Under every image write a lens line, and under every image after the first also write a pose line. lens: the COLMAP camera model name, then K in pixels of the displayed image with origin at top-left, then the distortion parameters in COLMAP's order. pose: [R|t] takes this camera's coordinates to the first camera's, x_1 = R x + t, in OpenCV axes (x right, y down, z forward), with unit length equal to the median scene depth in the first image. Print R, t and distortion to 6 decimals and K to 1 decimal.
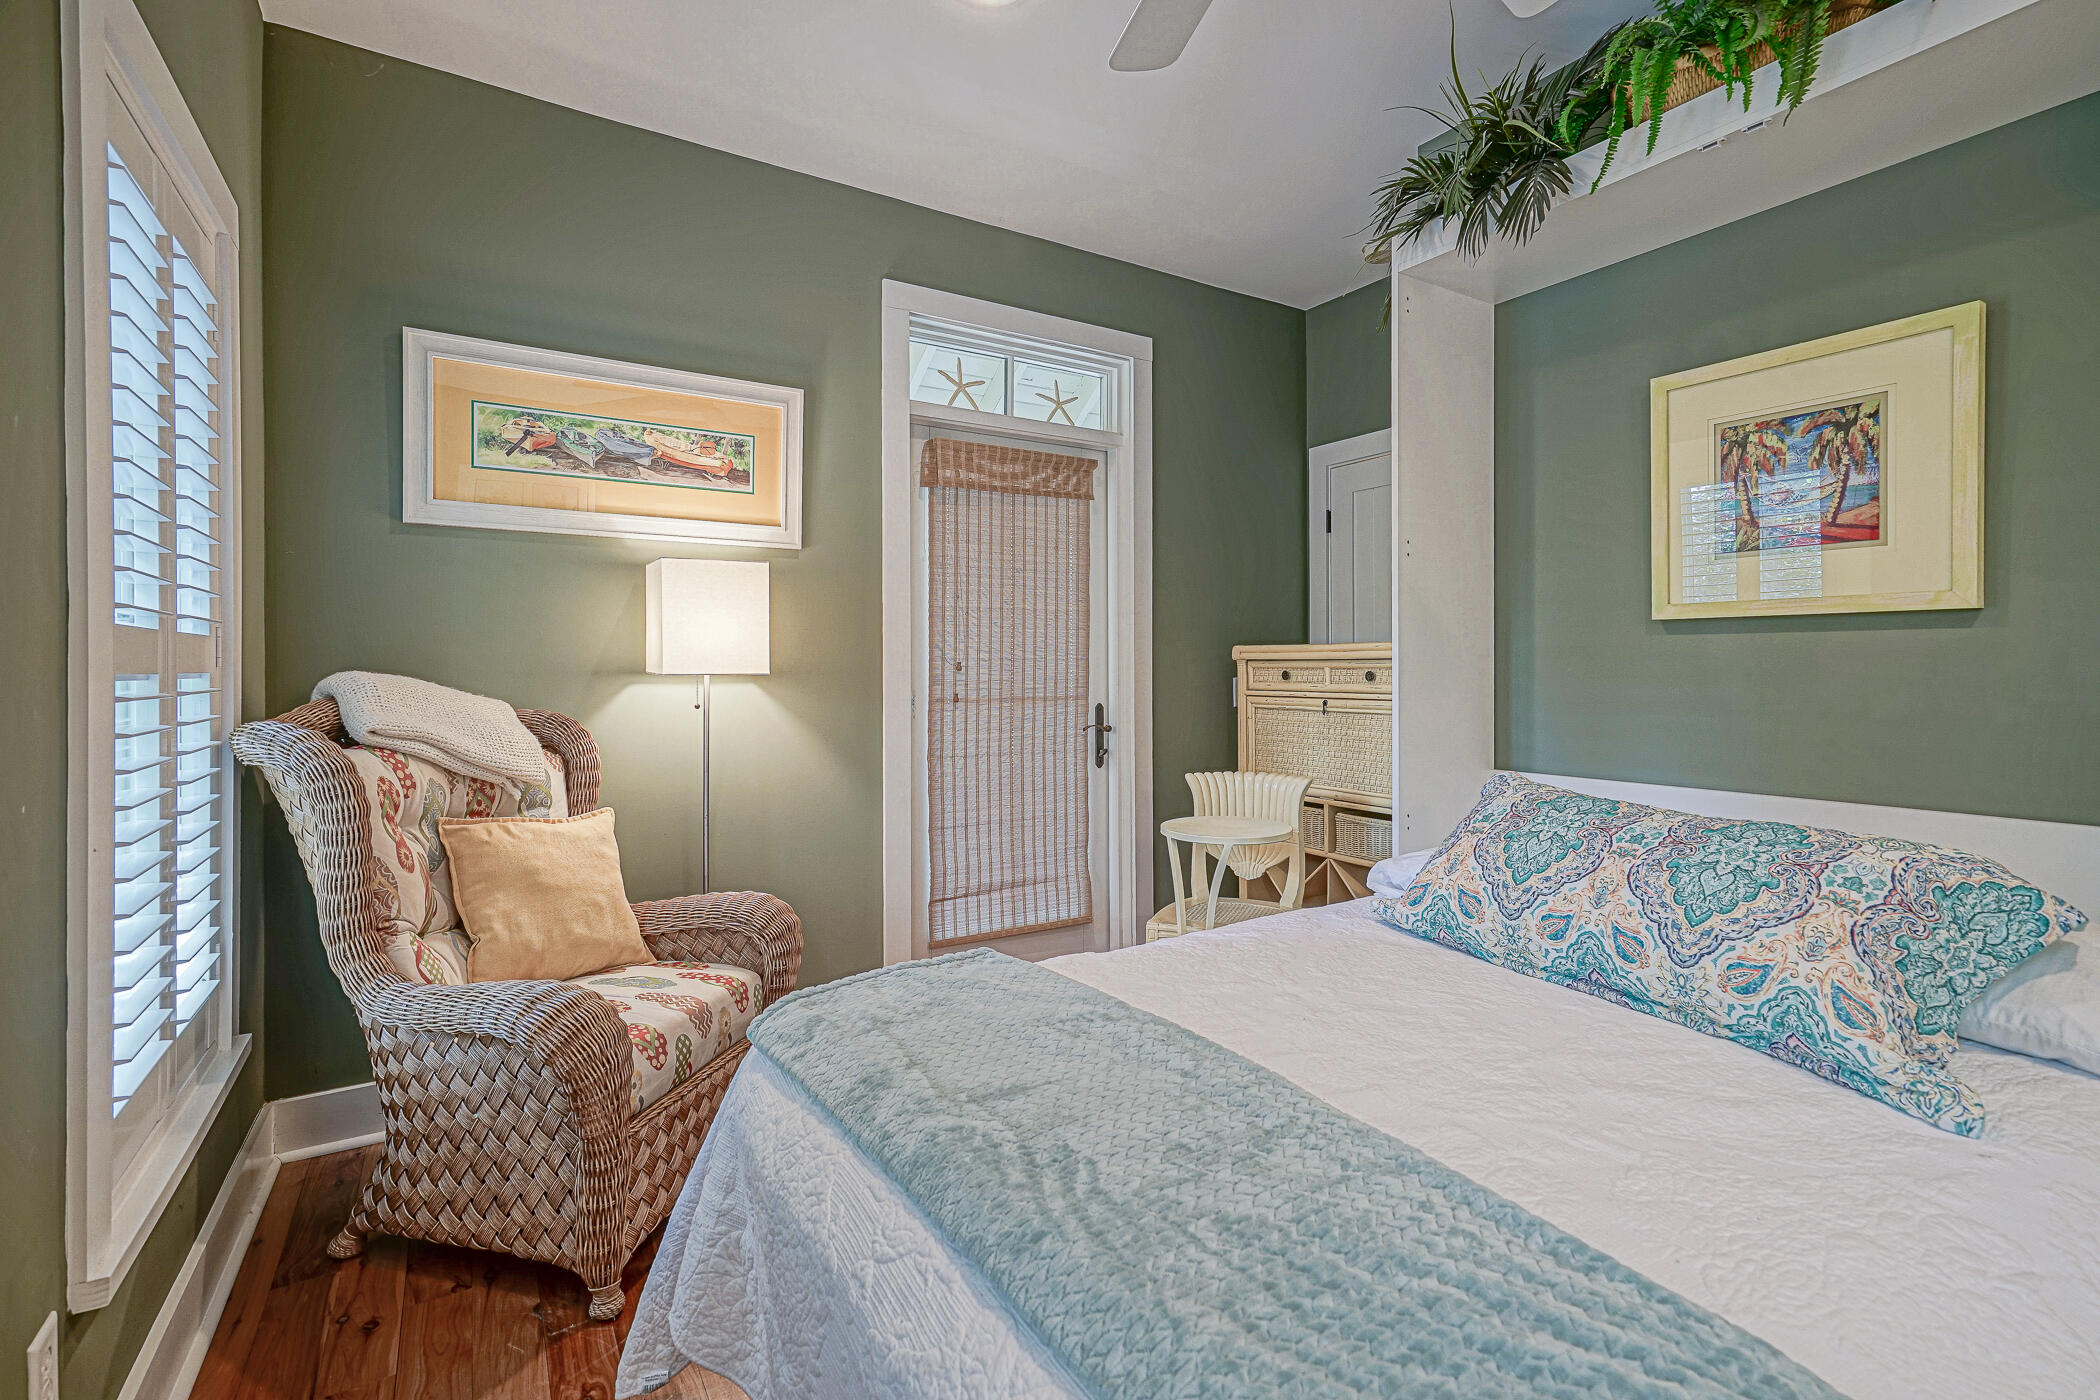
lens RADIAL K [[972.0, 0, 1057.0], [0, 972.0, 682.8], [0, 0, 1]] dist [0.000831, 0.007025]
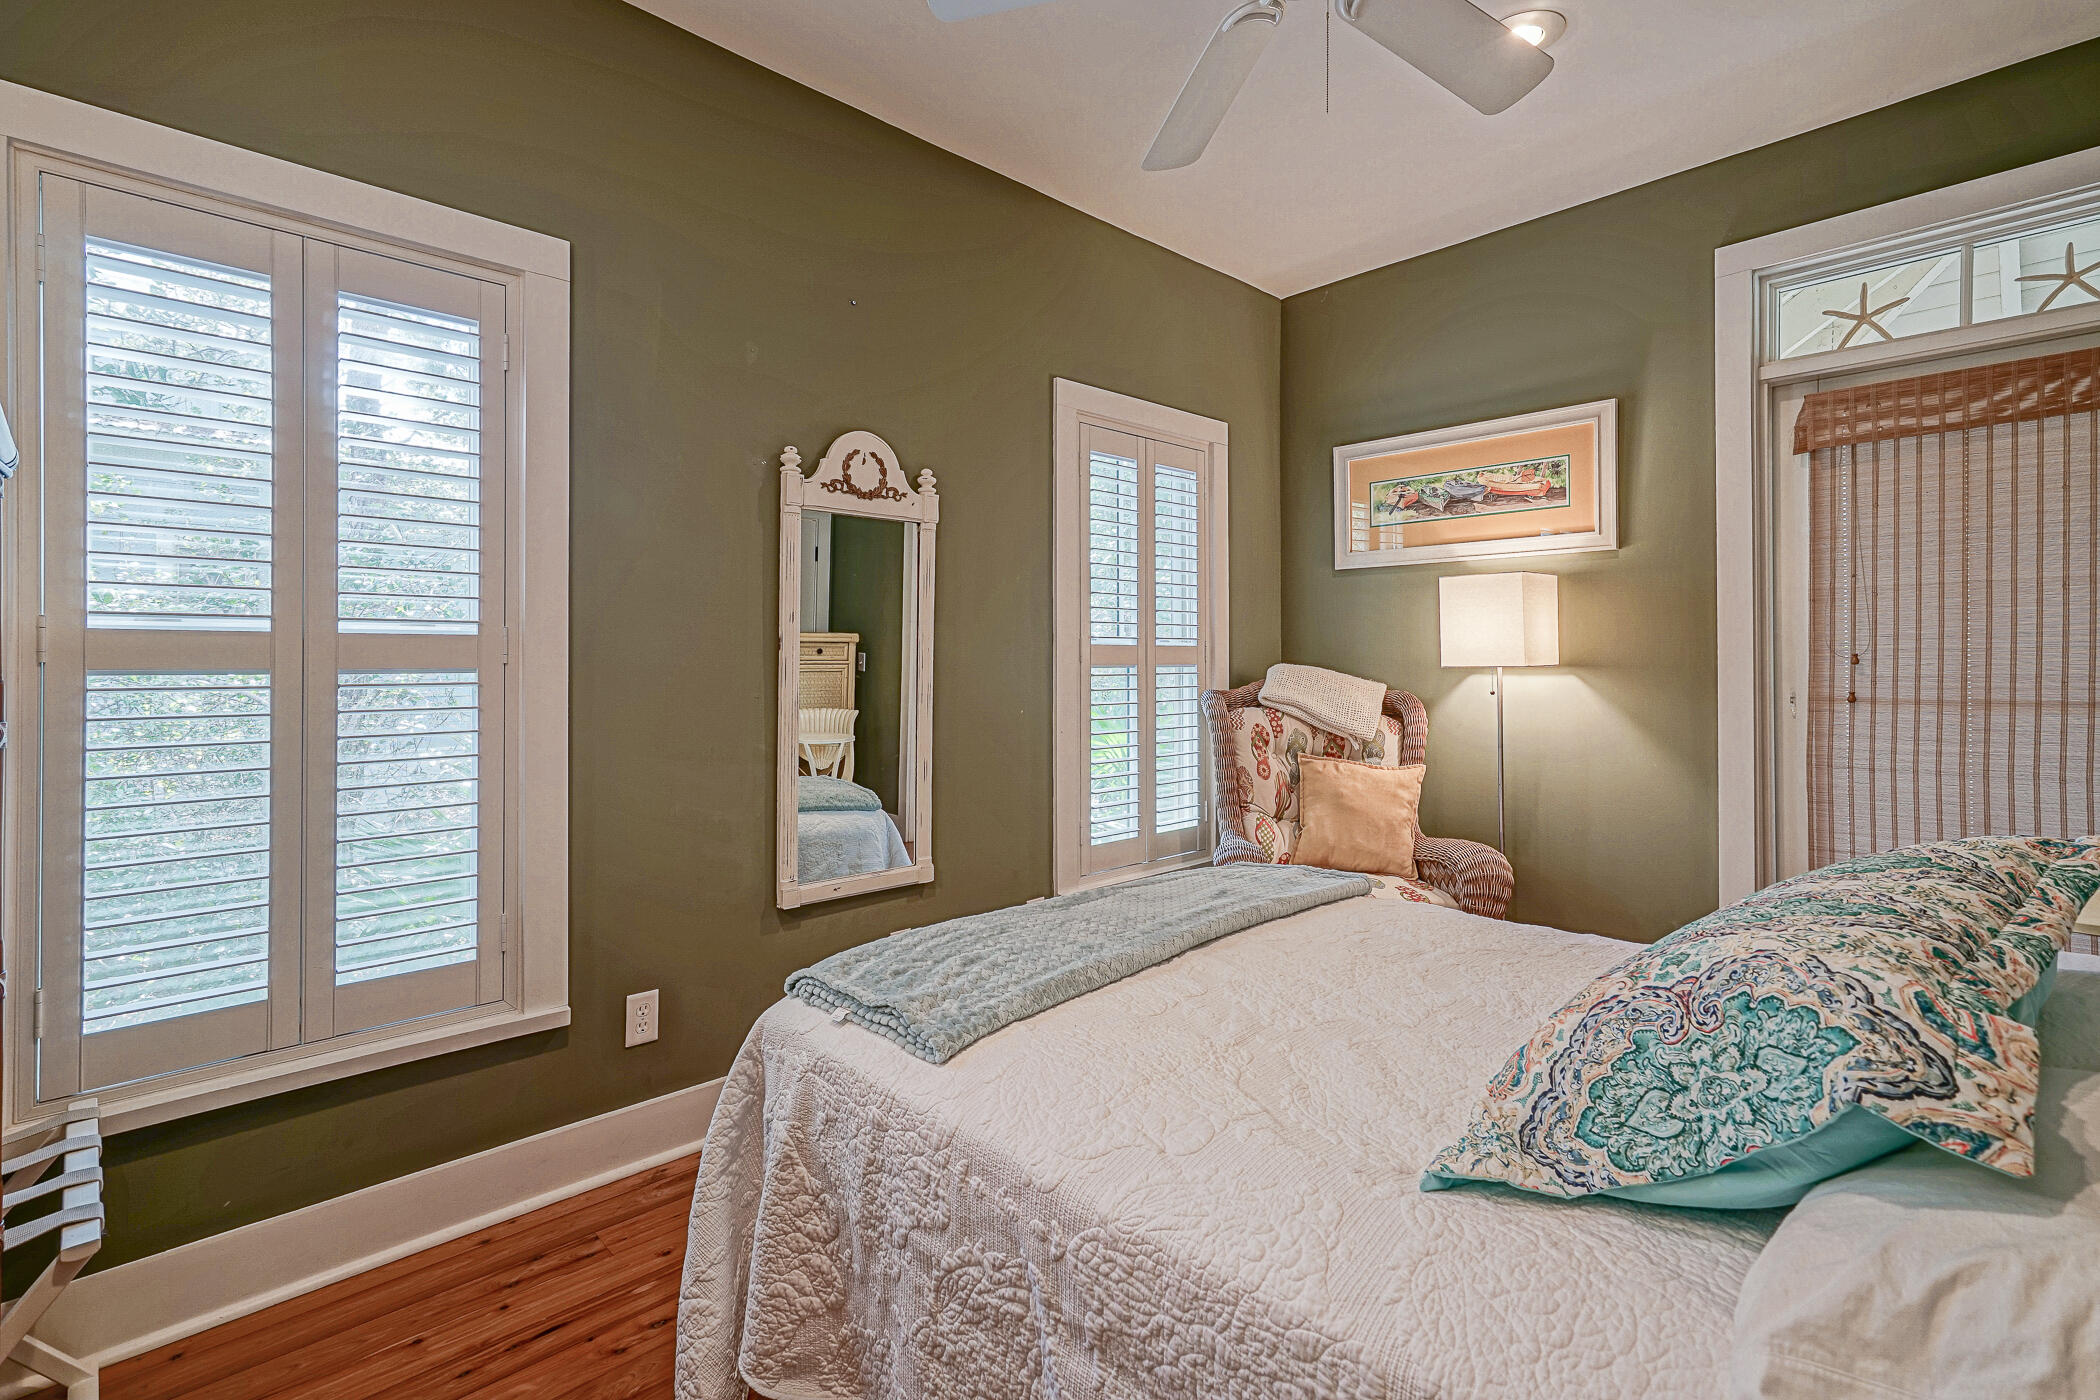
lens RADIAL K [[972.0, 0, 1066.4], [0, 972.0, 701.0], [0, 0, 1]] dist [0.000831, 0.007025]
pose [[0.224027, 0.038699, -0.973814, 0.720410], [-0.012769, 0.999242, 0.036772, -0.004100], [0.974499, 0.004197, 0.224351, 0.201884]]
